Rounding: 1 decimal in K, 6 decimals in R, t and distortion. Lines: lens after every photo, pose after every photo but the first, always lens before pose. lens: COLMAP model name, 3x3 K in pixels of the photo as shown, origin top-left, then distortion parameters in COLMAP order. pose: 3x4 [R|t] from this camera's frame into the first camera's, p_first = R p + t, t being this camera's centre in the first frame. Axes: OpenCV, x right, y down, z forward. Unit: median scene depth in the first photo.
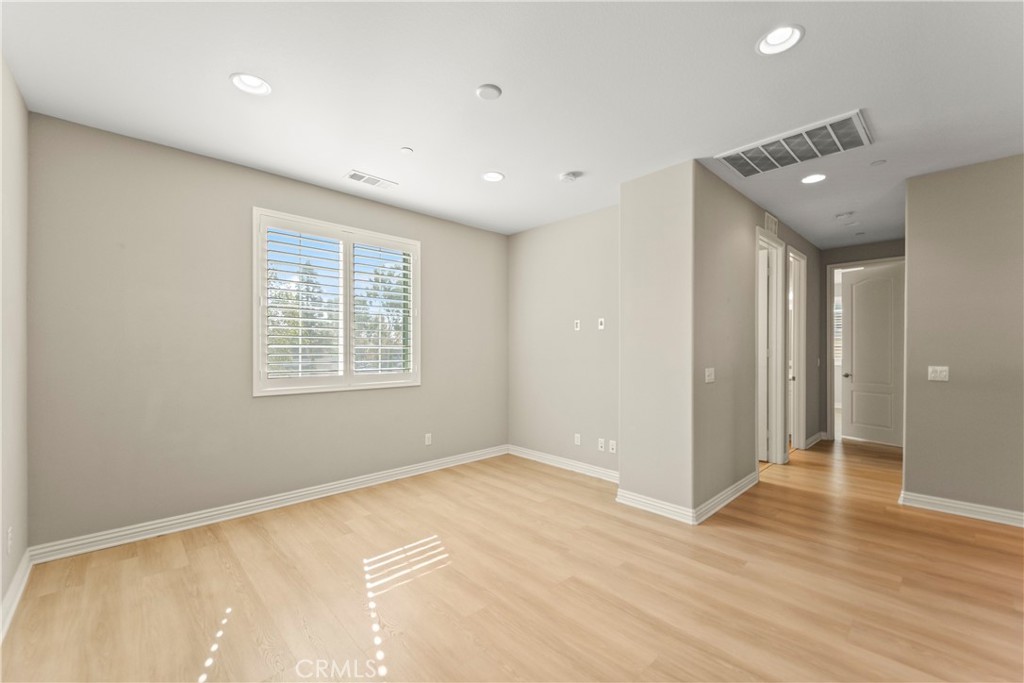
lens RADIAL K [[409.0, 0, 507.9], [0, 409.0, 350.3], [0, 0, 1]] dist [0.019294, -0.003794]
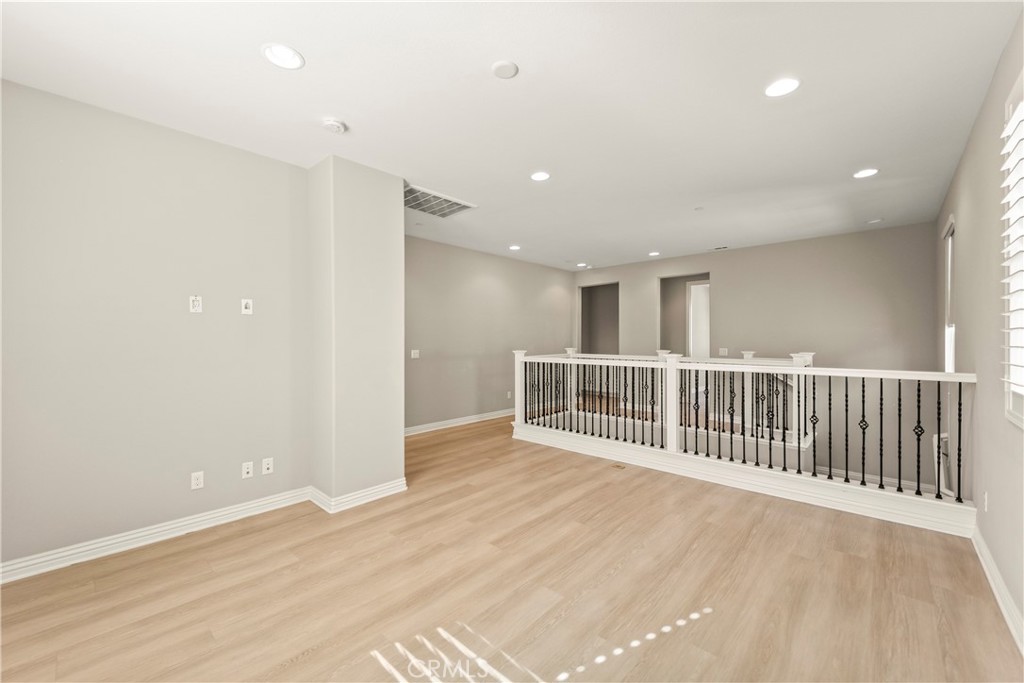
lens RADIAL K [[409.0, 0, 508.7], [0, 409.0, 343.9], [0, 0, 1]] dist [0.019294, -0.003794]
pose [[-0.072430, -0.011494, 0.997307, -0.793273], [0.003344, 0.999925, 0.011767, -0.007523], [-0.997368, 0.004187, -0.072386, 0.848295]]
